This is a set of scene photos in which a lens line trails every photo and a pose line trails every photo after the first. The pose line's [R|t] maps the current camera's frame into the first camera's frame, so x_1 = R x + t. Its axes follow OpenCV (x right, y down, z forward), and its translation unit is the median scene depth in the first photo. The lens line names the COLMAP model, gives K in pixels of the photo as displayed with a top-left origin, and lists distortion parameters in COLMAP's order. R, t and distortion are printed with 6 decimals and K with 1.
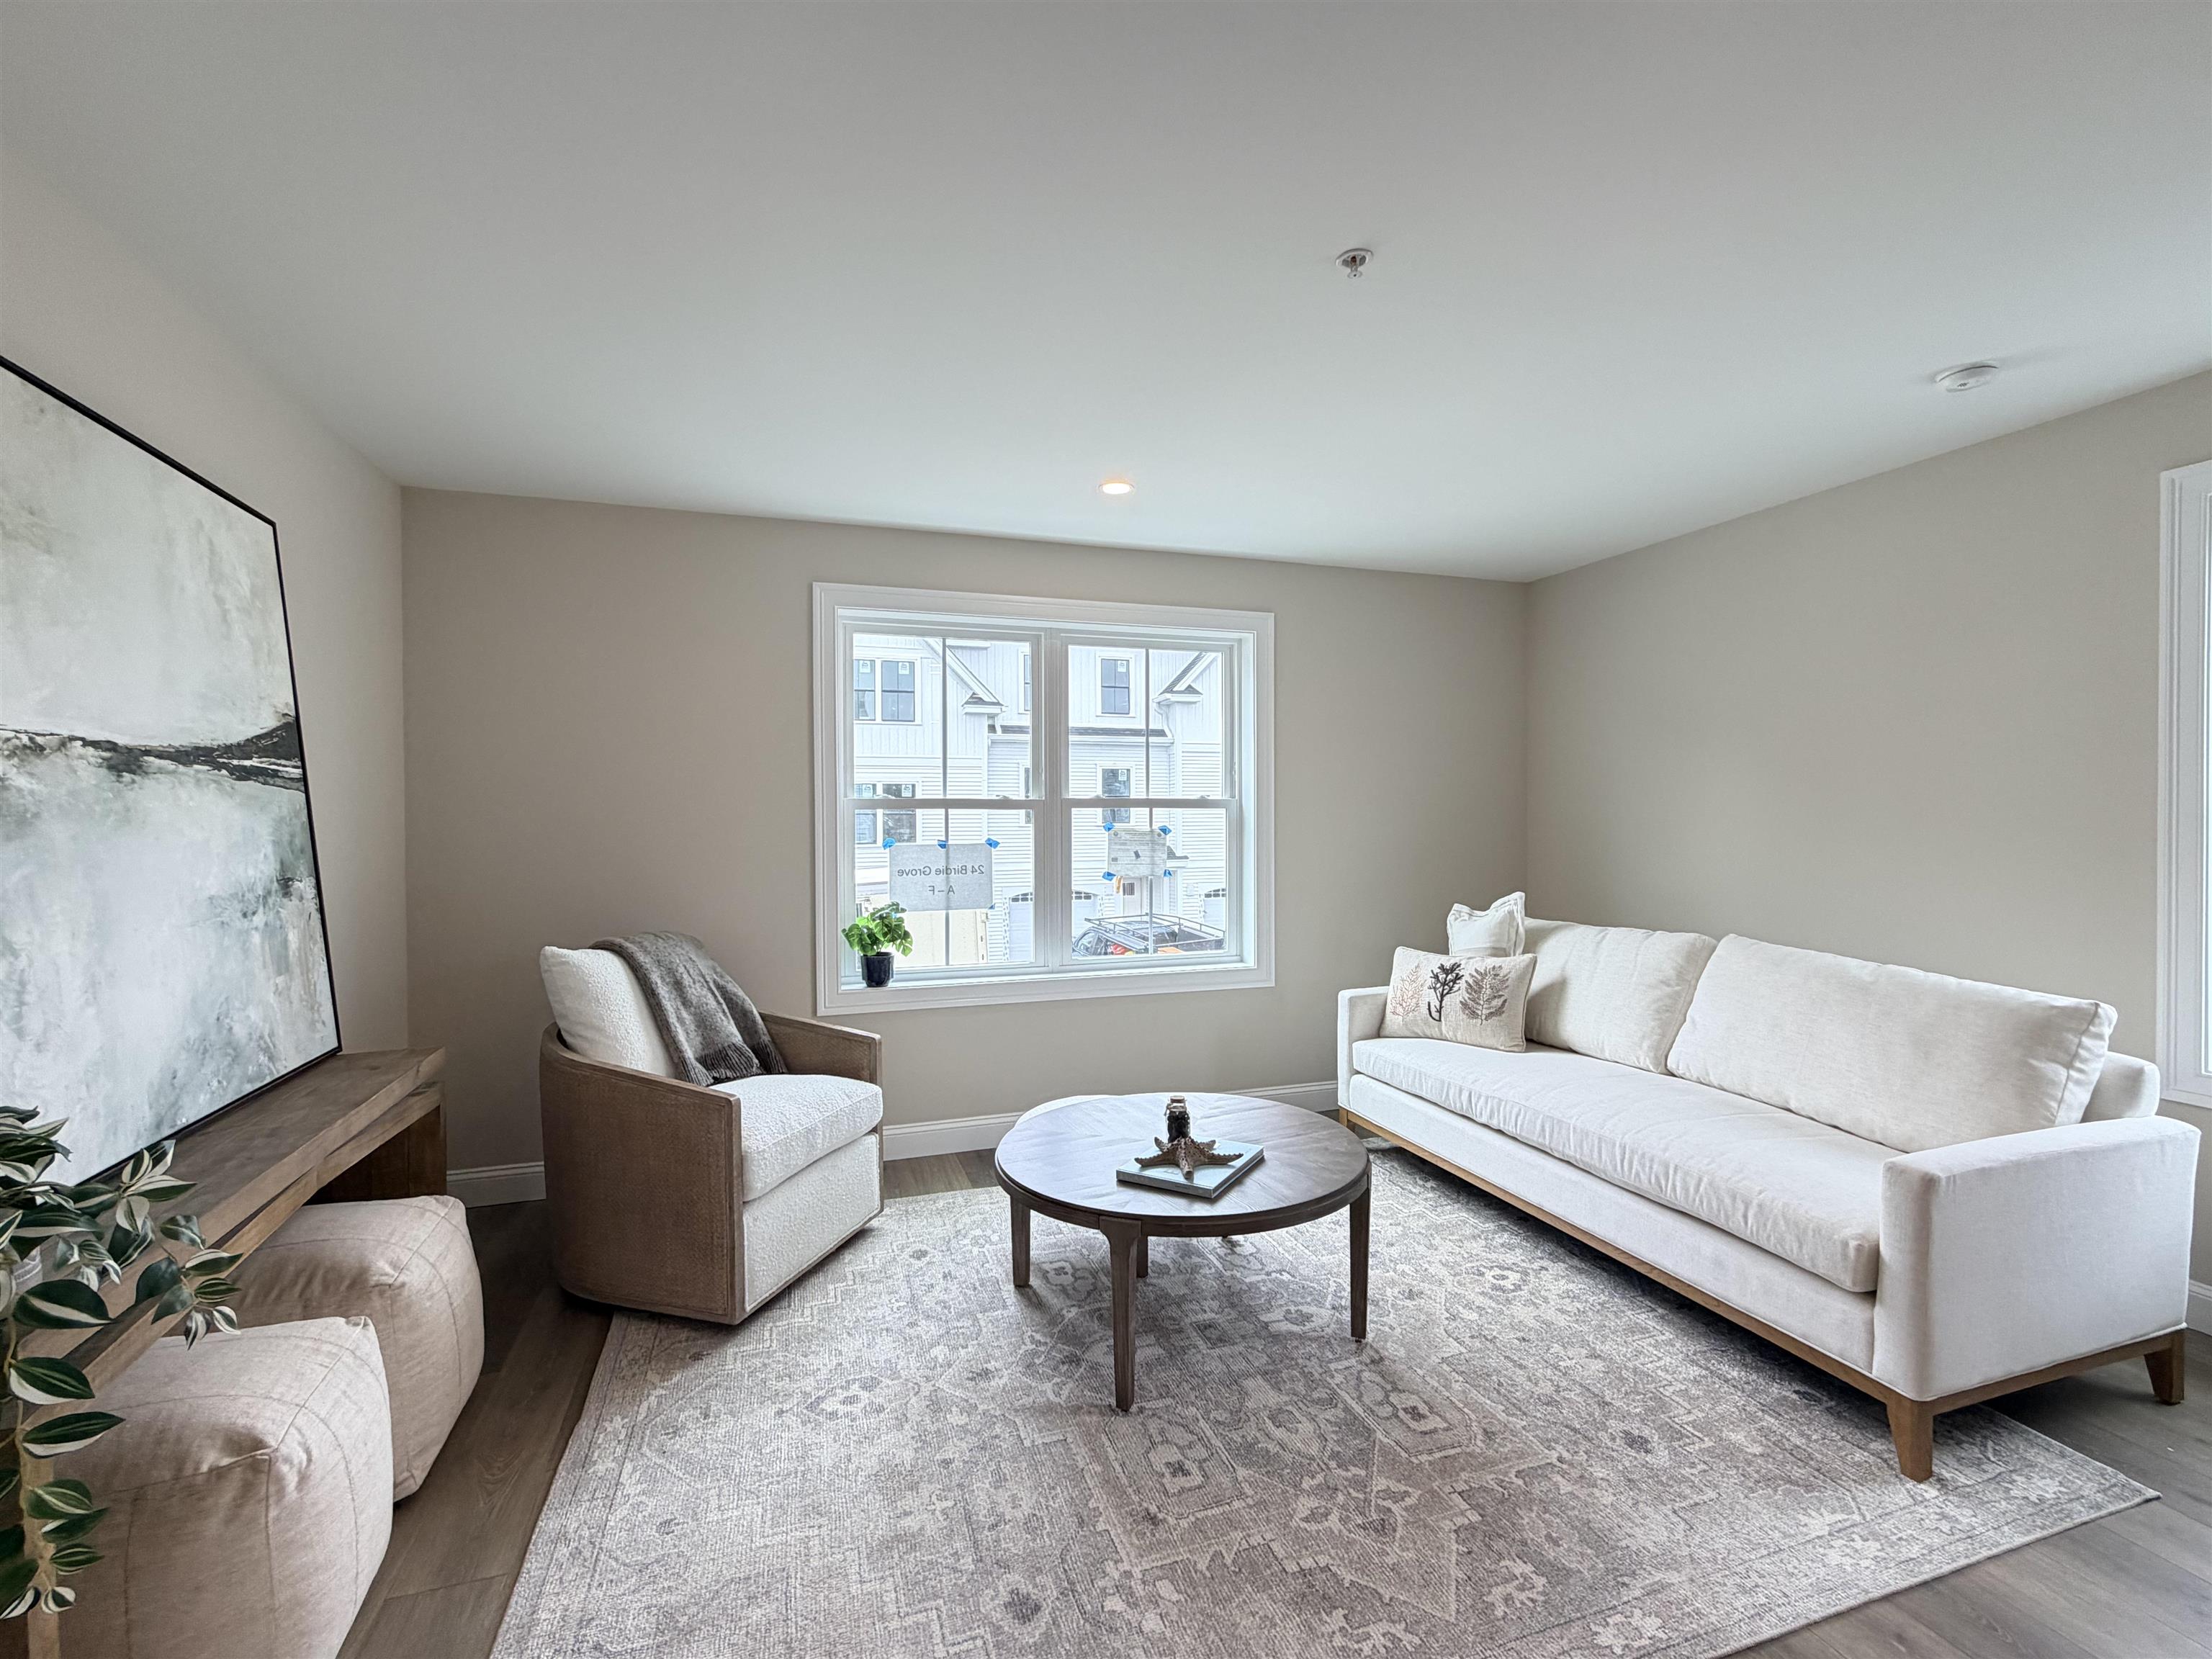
lens RADIAL K [[973.1, 0, 1105.1], [0, 973.1, 830.4], [0, 0, 1]] dist [0.001260, -0.000227]
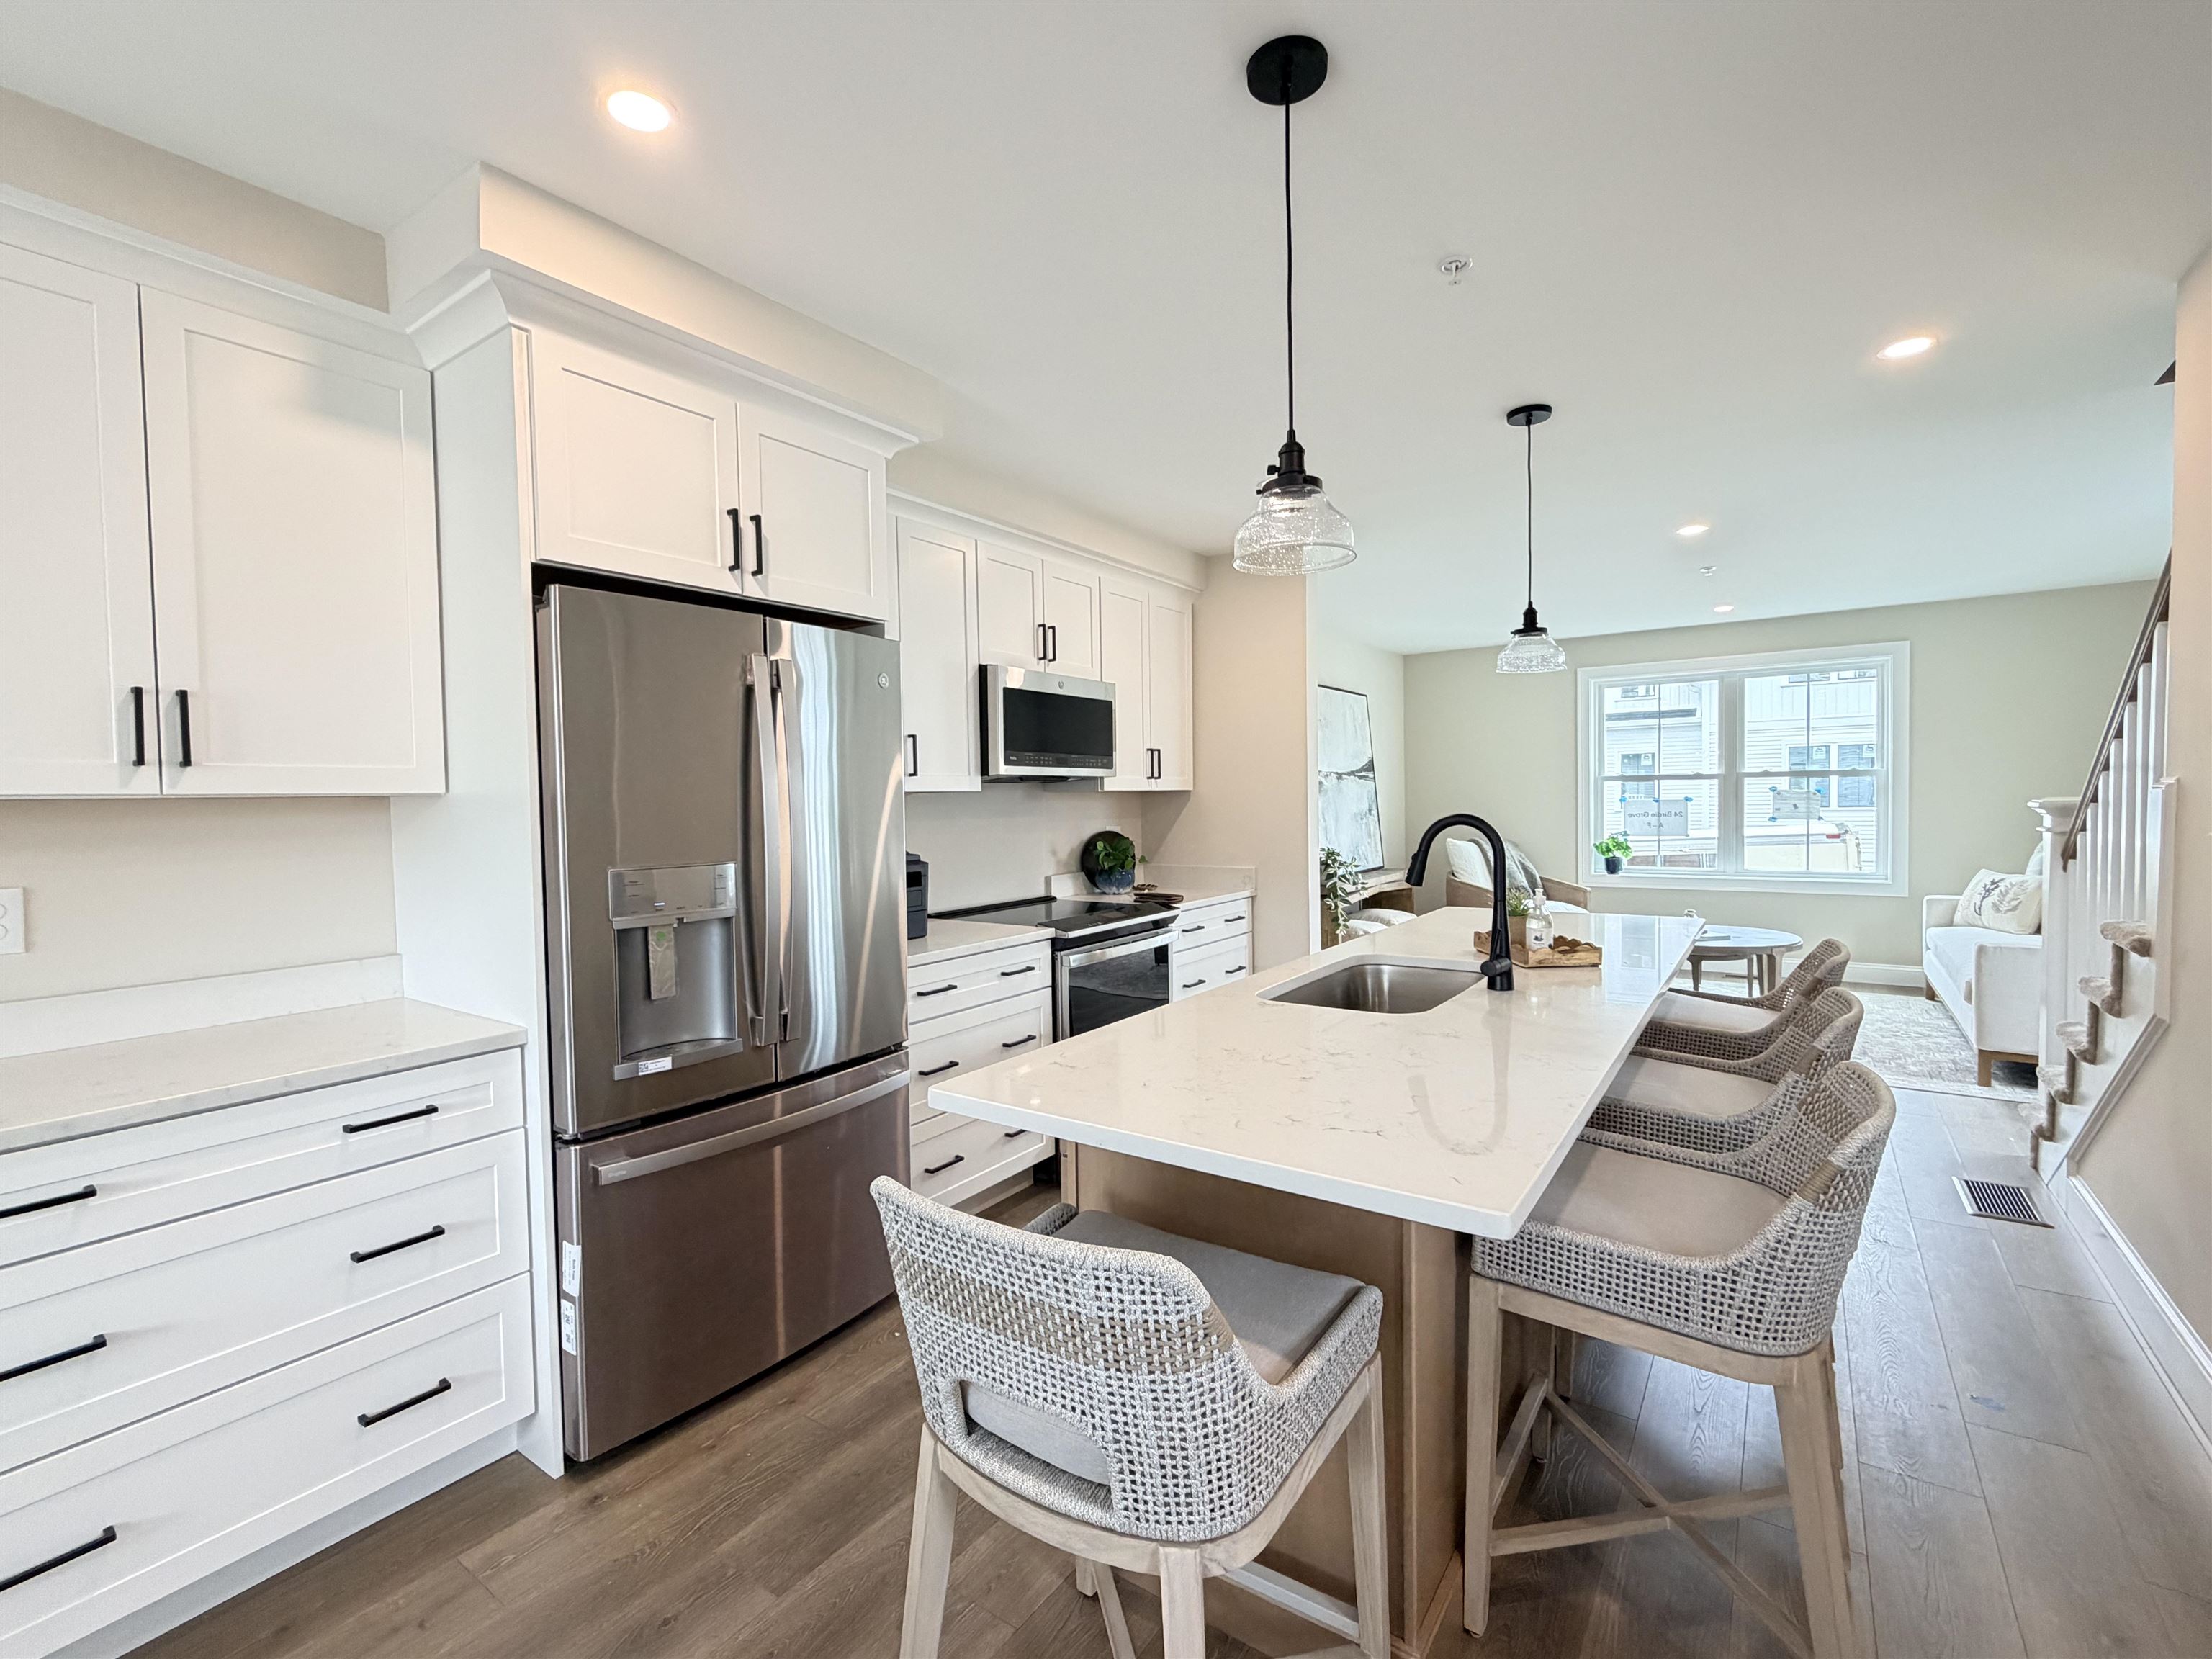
lens RADIAL K [[973.1, 0, 1108.5], [0, 973.1, 825.2], [0, 0, 1]] dist [0.001260, -0.000227]
pose [[0.591387, 0.016037, -0.806228, 1.228123], [0.007237, 0.999656, 0.025193, 0.014449], [0.806355, -0.020734, 0.591068, -1.583543]]
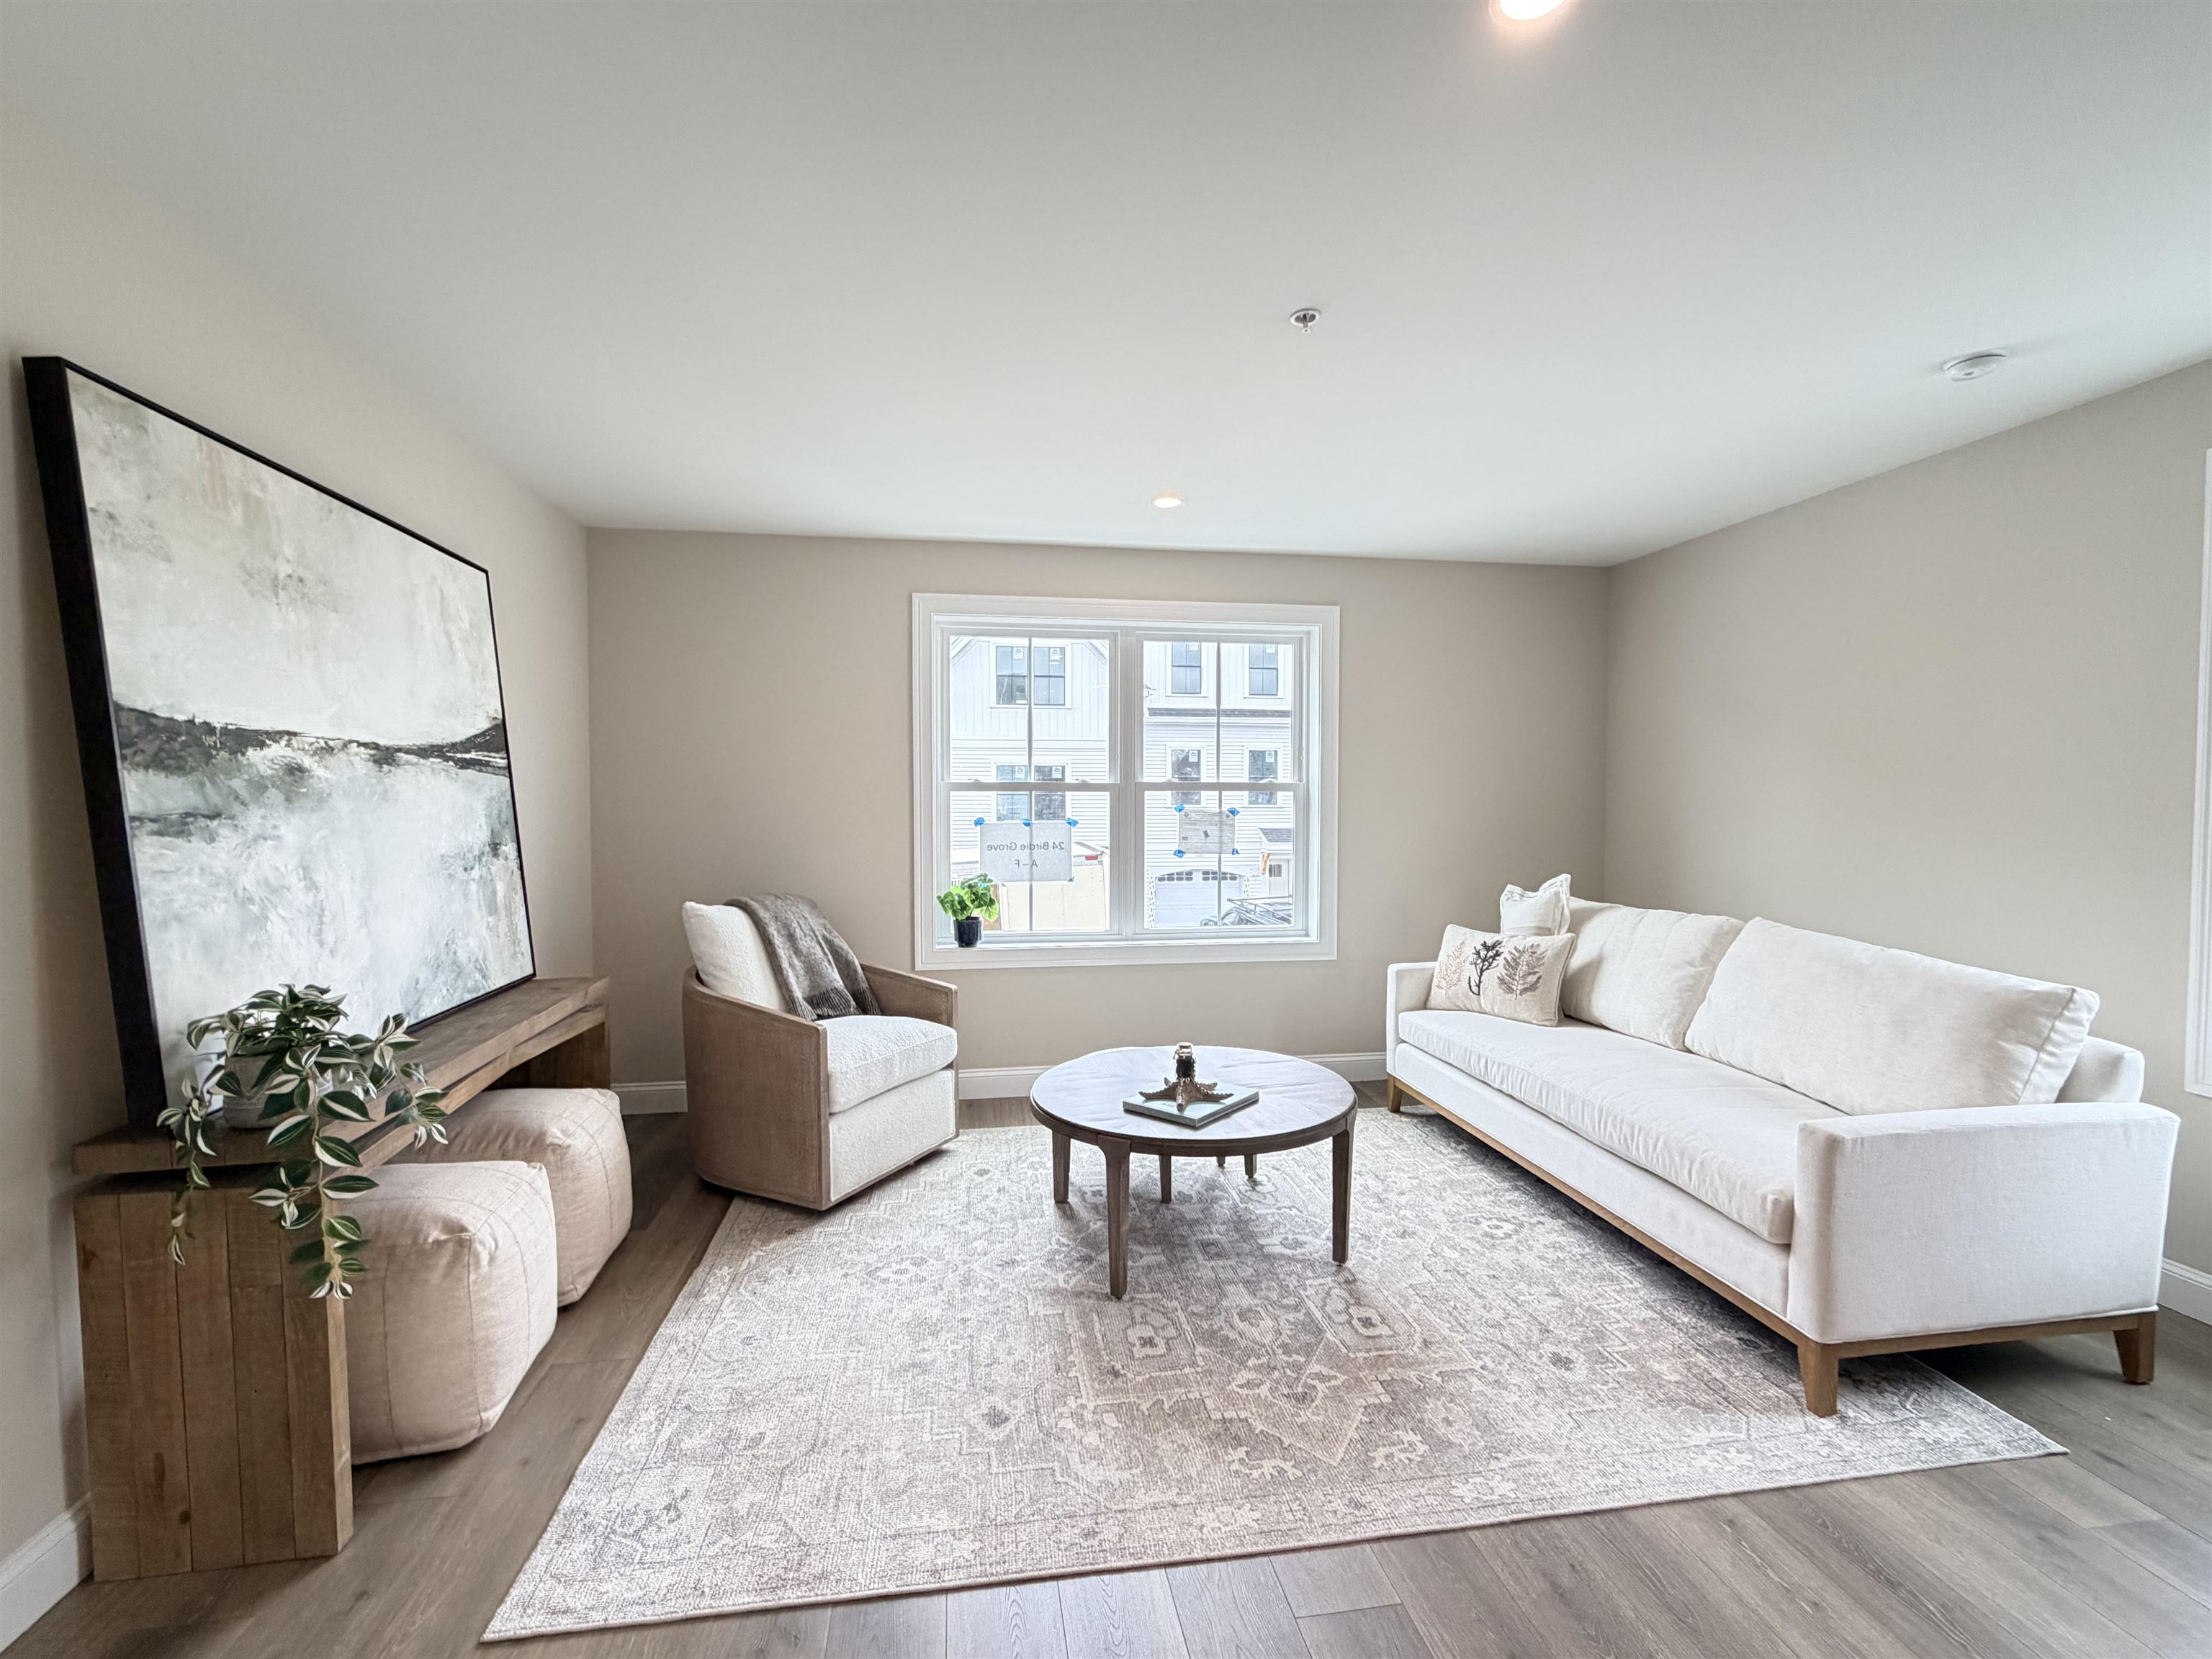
lens RADIAL K [[973.1, 0, 1105.3], [0, 973.1, 831.1], [0, 0, 1]] dist [0.001260, -0.000227]
pose [[0.986274, 0.010486, -0.164781, 0.189646], [-0.007165, 0.999759, 0.020736, -0.000170], [0.164959, -0.019270, 0.986112, -0.161938]]
